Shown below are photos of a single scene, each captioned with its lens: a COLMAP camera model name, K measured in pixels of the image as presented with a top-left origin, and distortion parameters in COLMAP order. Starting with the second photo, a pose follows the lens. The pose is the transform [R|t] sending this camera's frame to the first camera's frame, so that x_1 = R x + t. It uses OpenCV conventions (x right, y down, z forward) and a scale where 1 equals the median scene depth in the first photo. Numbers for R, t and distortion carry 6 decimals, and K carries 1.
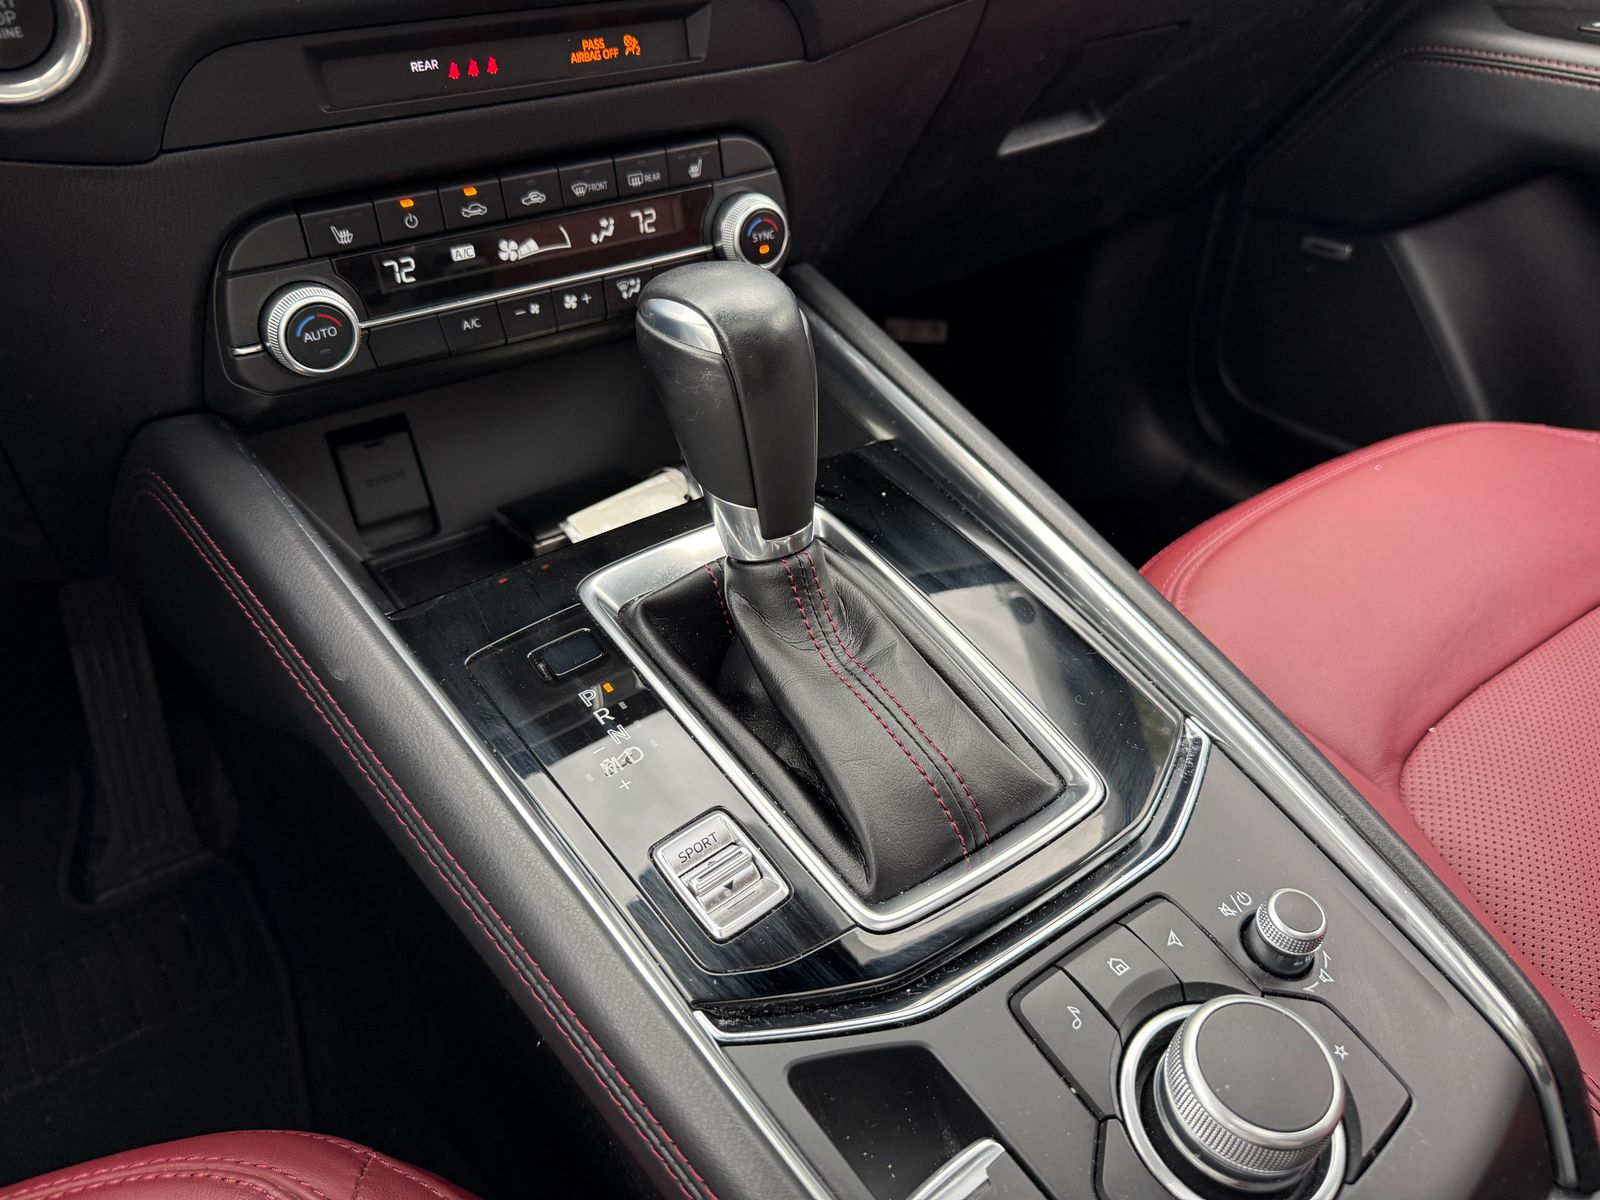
lens RADIAL K [[1118.1, 0, 796.1], [0, 1118.1, 607.4], [0, 0, 1]] dist [0.003328, -0.005750]
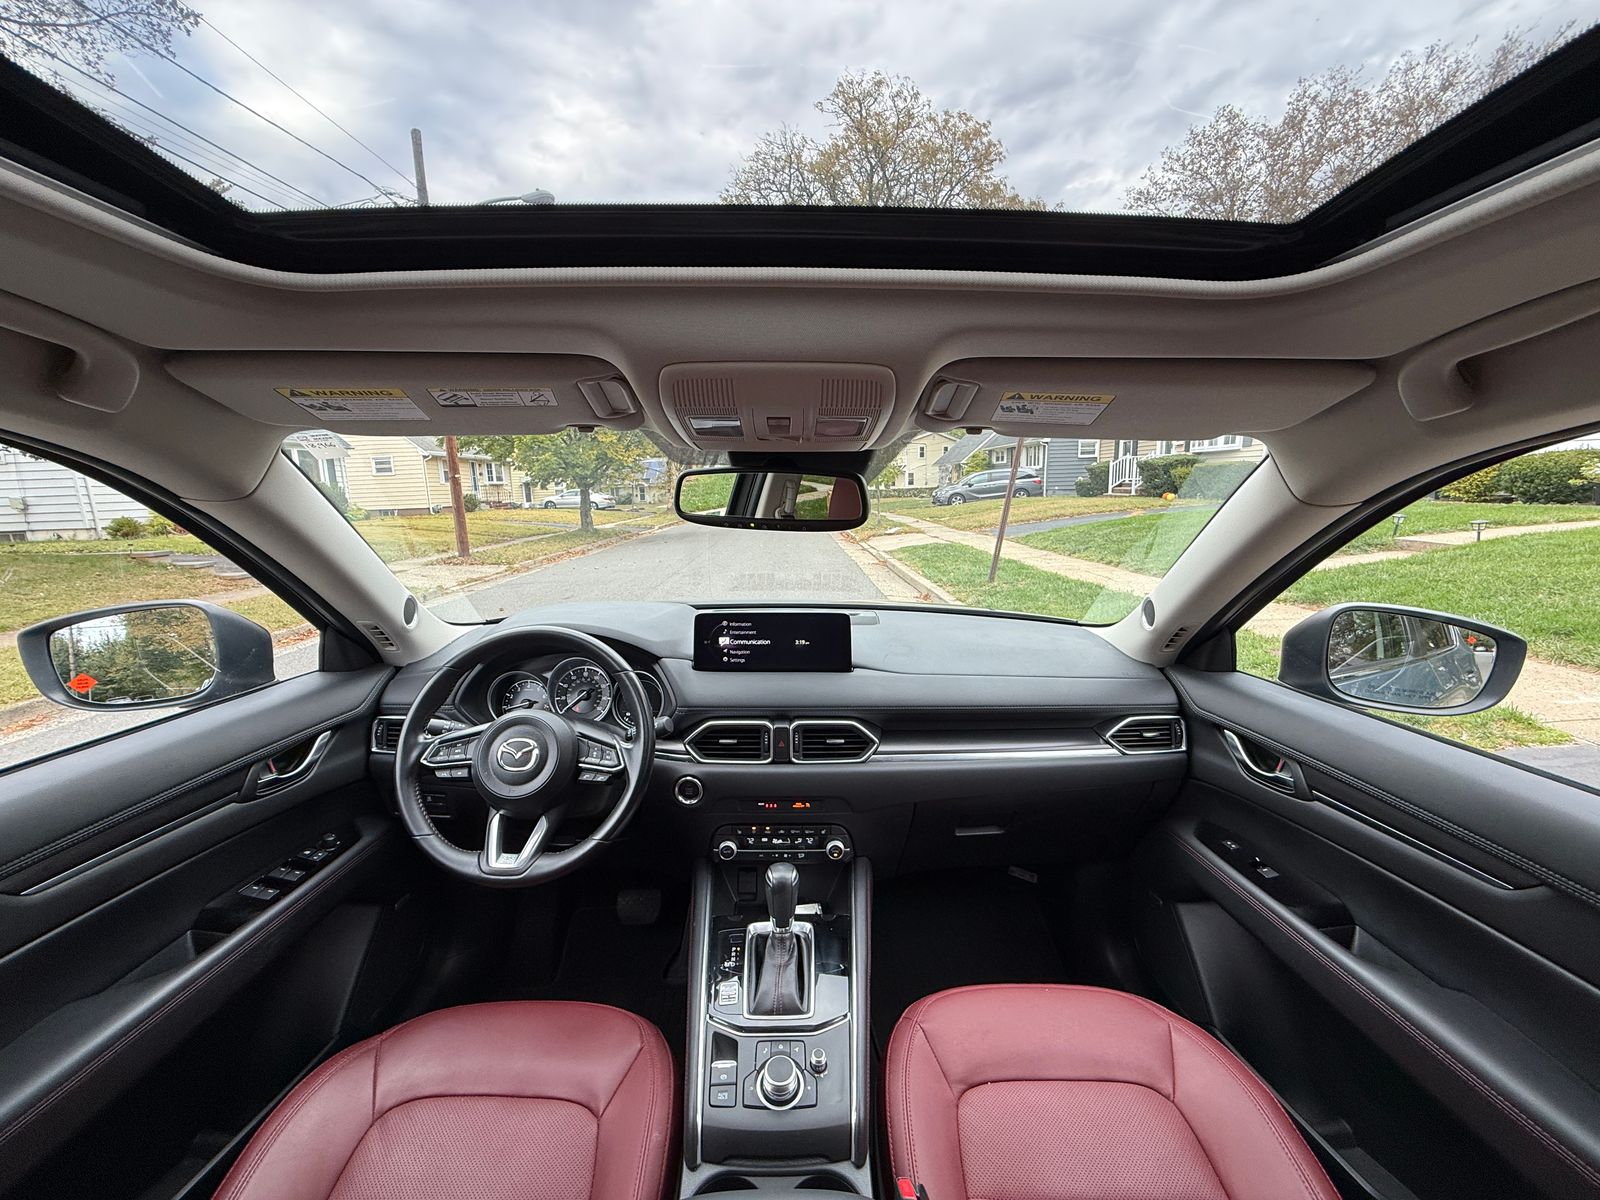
lens RADIAL K [[645.7, 0, 771.6], [0, 645.7, 602.4], [0, 0, 1]] dist [-0.016036, 0.003669]
pose [[0.798406, 0.063896, -0.598719, 1.187219], [-0.335989, 0.872426, -0.354942, -0.235854], [0.499659, 0.484551, 0.718019, -1.274227]]
